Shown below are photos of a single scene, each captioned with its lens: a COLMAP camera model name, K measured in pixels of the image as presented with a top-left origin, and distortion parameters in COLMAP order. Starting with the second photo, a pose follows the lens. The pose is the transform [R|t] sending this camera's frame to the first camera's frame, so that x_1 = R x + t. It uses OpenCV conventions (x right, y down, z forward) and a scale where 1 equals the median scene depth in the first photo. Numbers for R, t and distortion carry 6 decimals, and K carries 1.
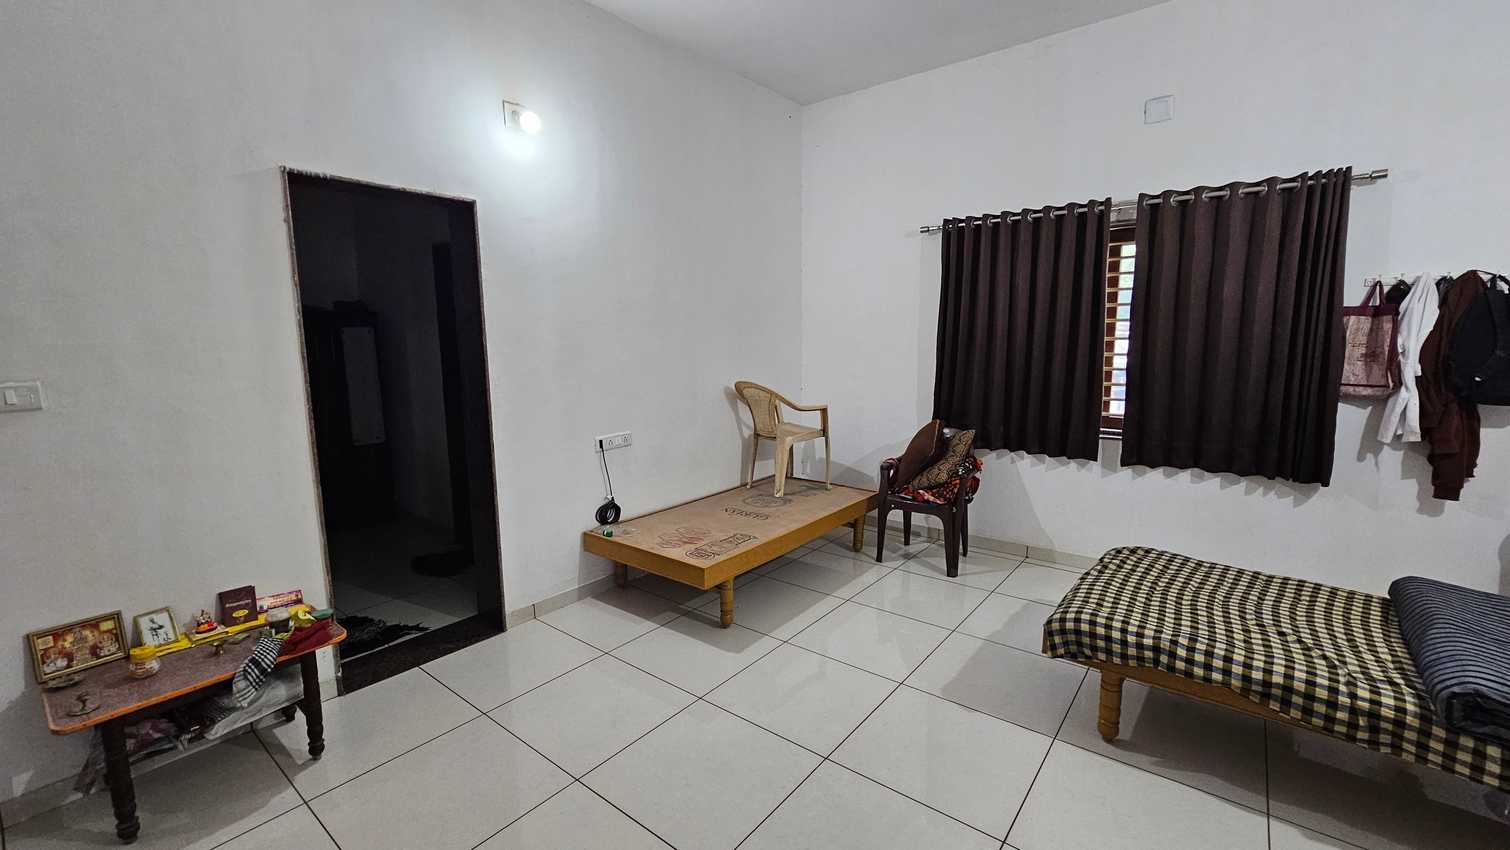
lens RADIAL K [[627.4, 0, 748.6], [0, 627.4, 423.5], [0, 0, 1]] dist [-0.000900, 0.000025]
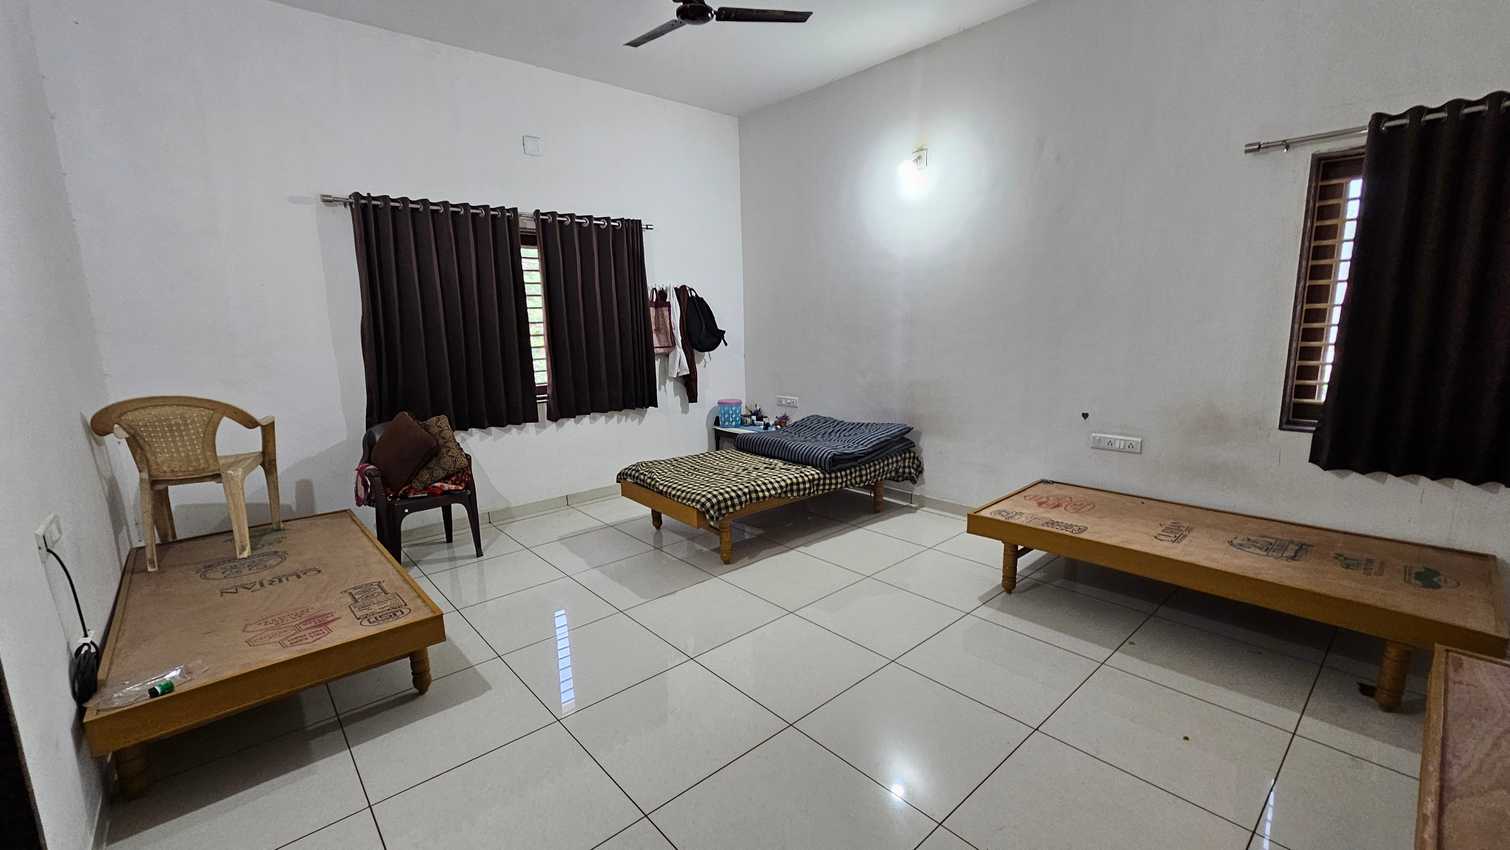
lens RADIAL K [[627.4, 0, 748.6], [0, 627.4, 423.5], [0, 0, 1]] dist [-0.000900, 0.000025]
pose [[0.174129, -0.159578, 0.971707, -0.623229], [0.158259, 0.978490, 0.132332, -0.037532], [-0.971922, 0.130738, 0.195638, 0.383179]]
